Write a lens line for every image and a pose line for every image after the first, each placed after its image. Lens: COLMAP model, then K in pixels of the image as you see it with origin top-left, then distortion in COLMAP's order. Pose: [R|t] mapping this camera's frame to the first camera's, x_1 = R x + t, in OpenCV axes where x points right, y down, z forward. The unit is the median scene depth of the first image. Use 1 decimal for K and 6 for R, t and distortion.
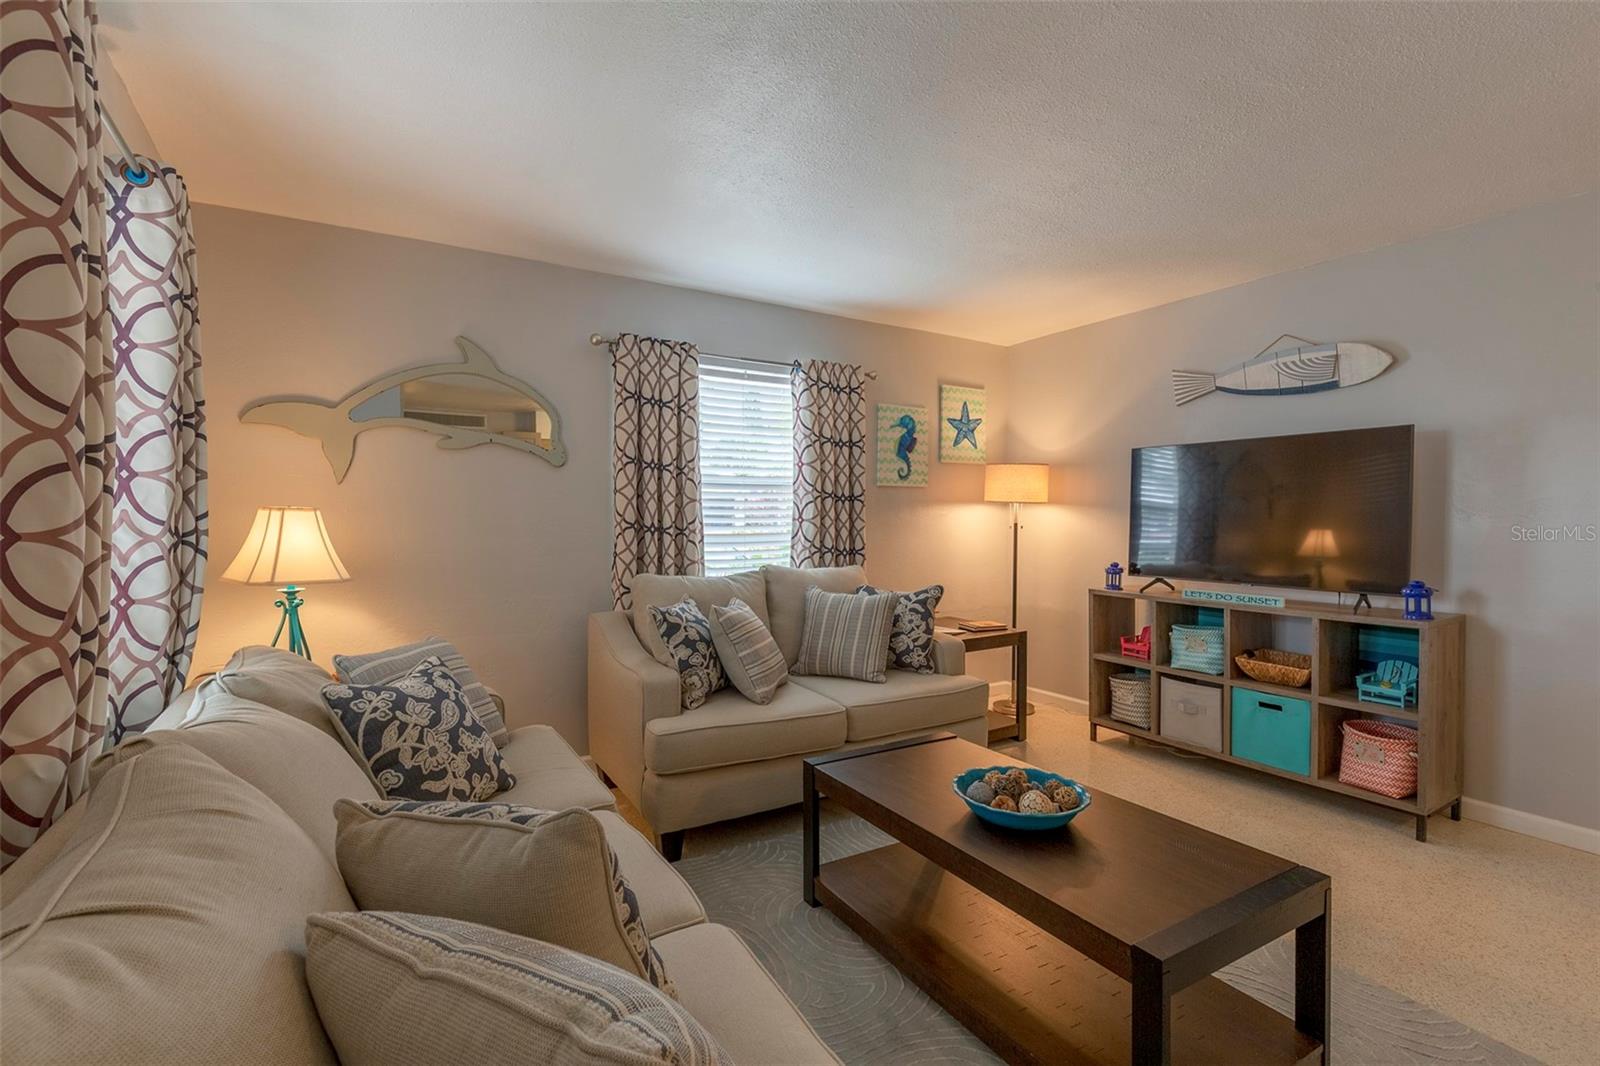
lens RADIAL K [[718.5, 0, 789.5], [0, 718.5, 526.0], [0, 0, 1]] dist [0.004709, 0.000378]
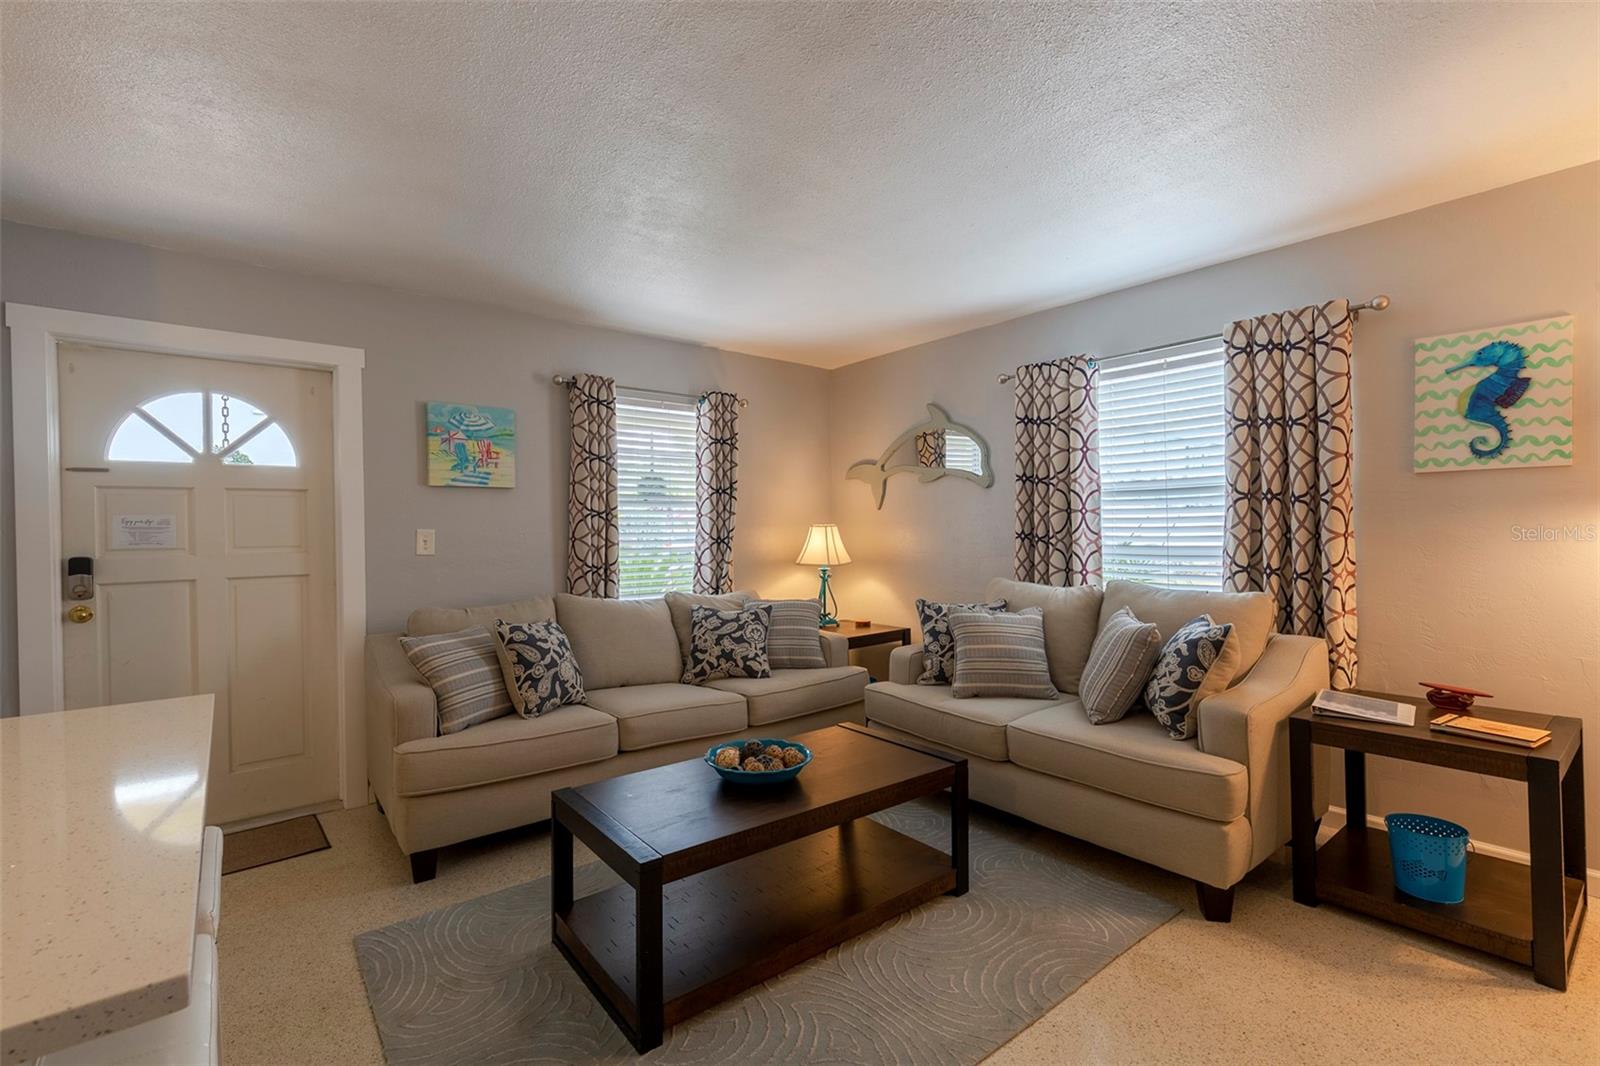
lens RADIAL K [[718.5, 0, 797.4], [0, 718.5, 530.3], [0, 0, 1]] dist [0.004709, 0.000378]
pose [[0.134014, -0.000923, -0.990979, 0.804668], [-0.000224, 1.000000, -0.000961, -0.007505], [0.990979, 0.000351, 0.134014, 0.471914]]
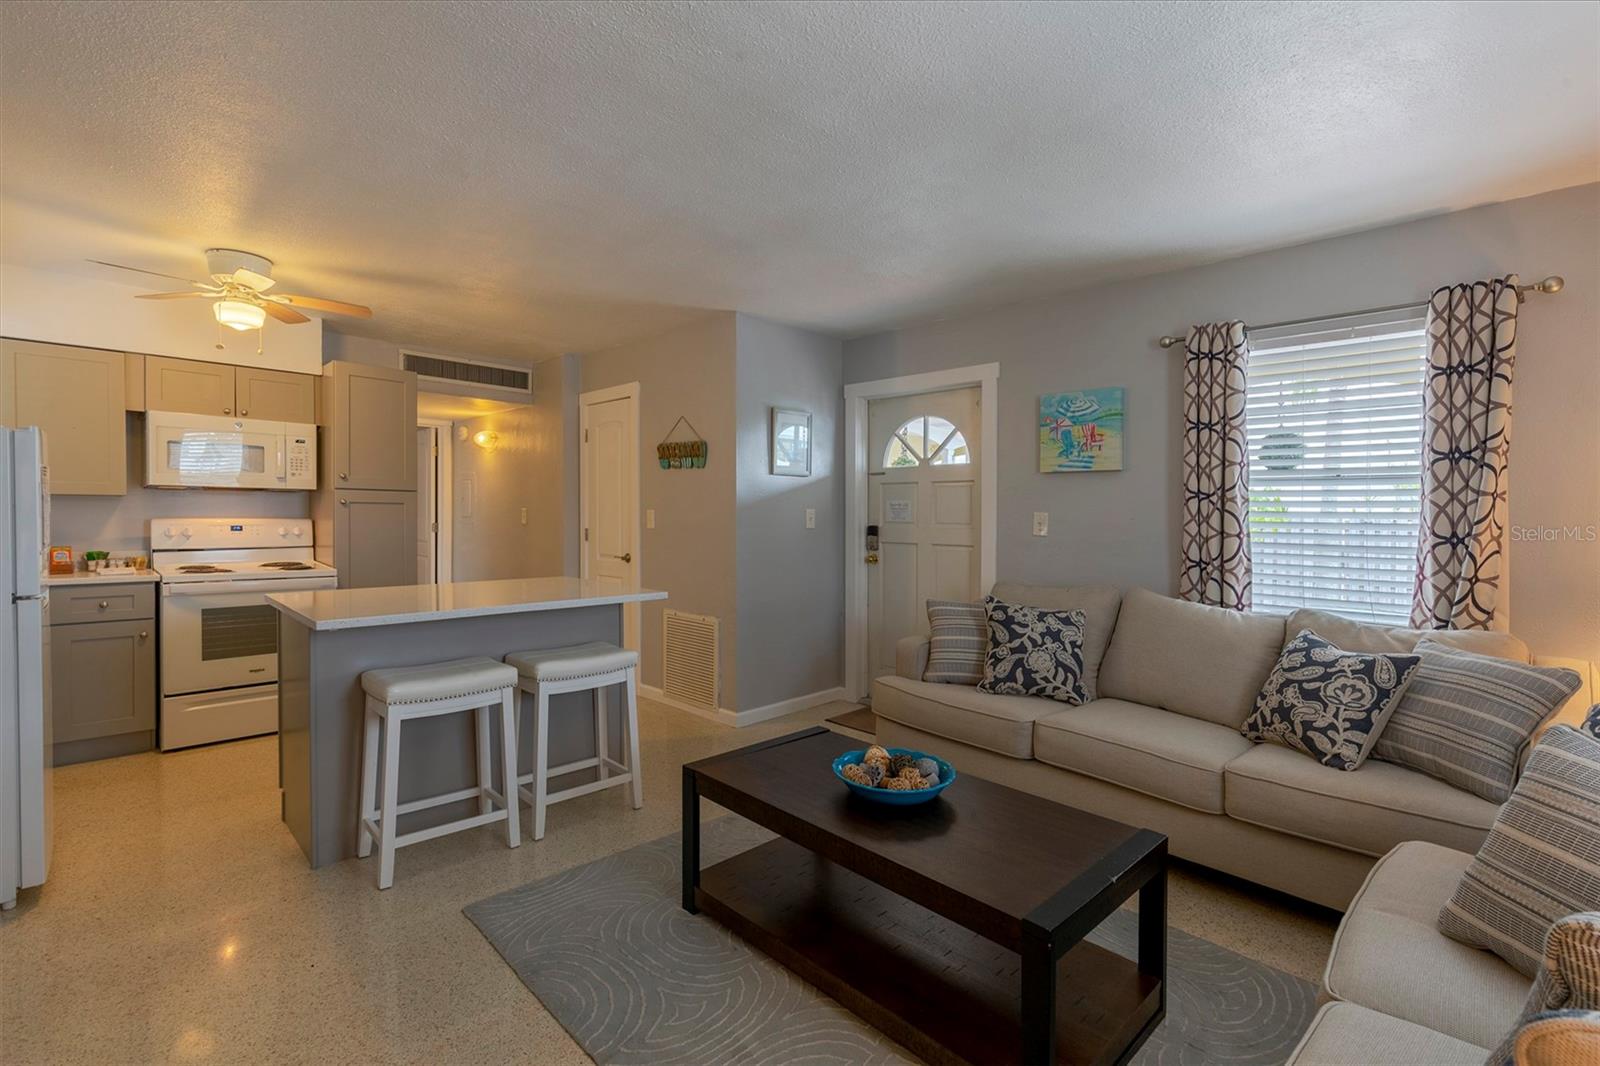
lens RADIAL K [[718.5, 0, 808.5], [0, 718.5, 525.7], [0, 0, 1]] dist [0.004709, 0.000378]
pose [[-0.970976, -0.009067, -0.239006, 0.369669], [-0.016688, 0.999414, 0.029884, -0.016096], [0.238595, 0.033005, -0.970558, 1.048701]]
